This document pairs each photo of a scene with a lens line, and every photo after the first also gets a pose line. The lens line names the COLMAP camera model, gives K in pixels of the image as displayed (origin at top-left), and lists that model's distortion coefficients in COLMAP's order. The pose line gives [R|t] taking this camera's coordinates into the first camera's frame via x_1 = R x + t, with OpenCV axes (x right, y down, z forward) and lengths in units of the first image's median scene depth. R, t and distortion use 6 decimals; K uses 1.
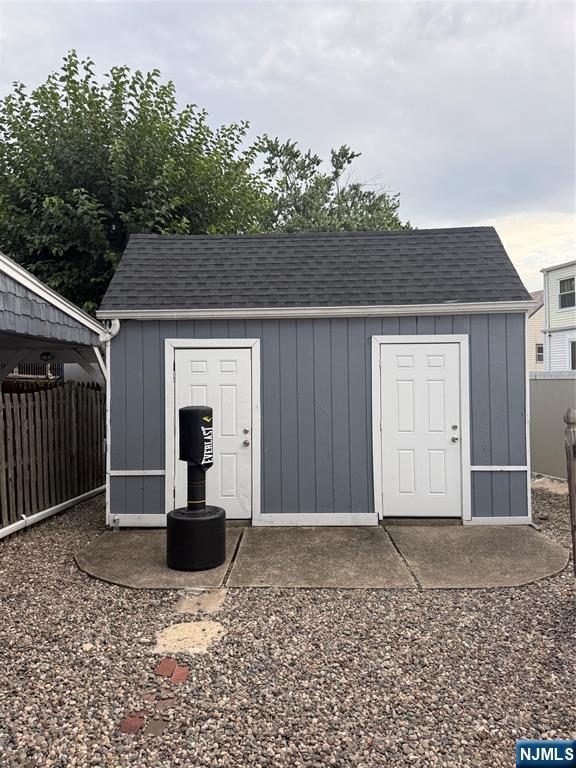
lens RADIAL K [[533.4, 0, 288.0], [0, 533.4, 384.0], [0, 0, 1]] dist [-0.000906, -0.000032]
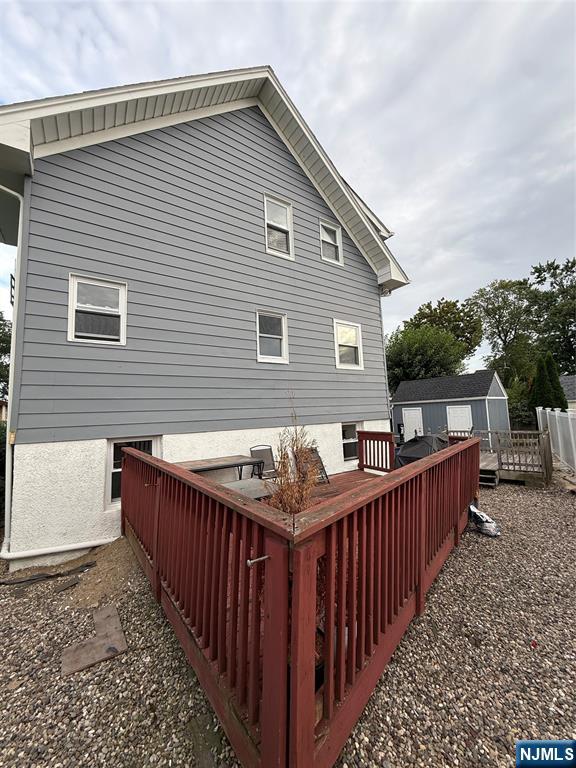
lens RADIAL K [[304.7, 0, 288.0], [0, 304.7, 384.0], [0, 0, 1]] dist [0.002613, 0.000071]
pose [[0.598484, -0.091838, -0.795854, 0.233283], [0.046978, 0.995721, -0.079574, -0.022835], [0.799757, 0.010236, 0.600237, -0.253756]]
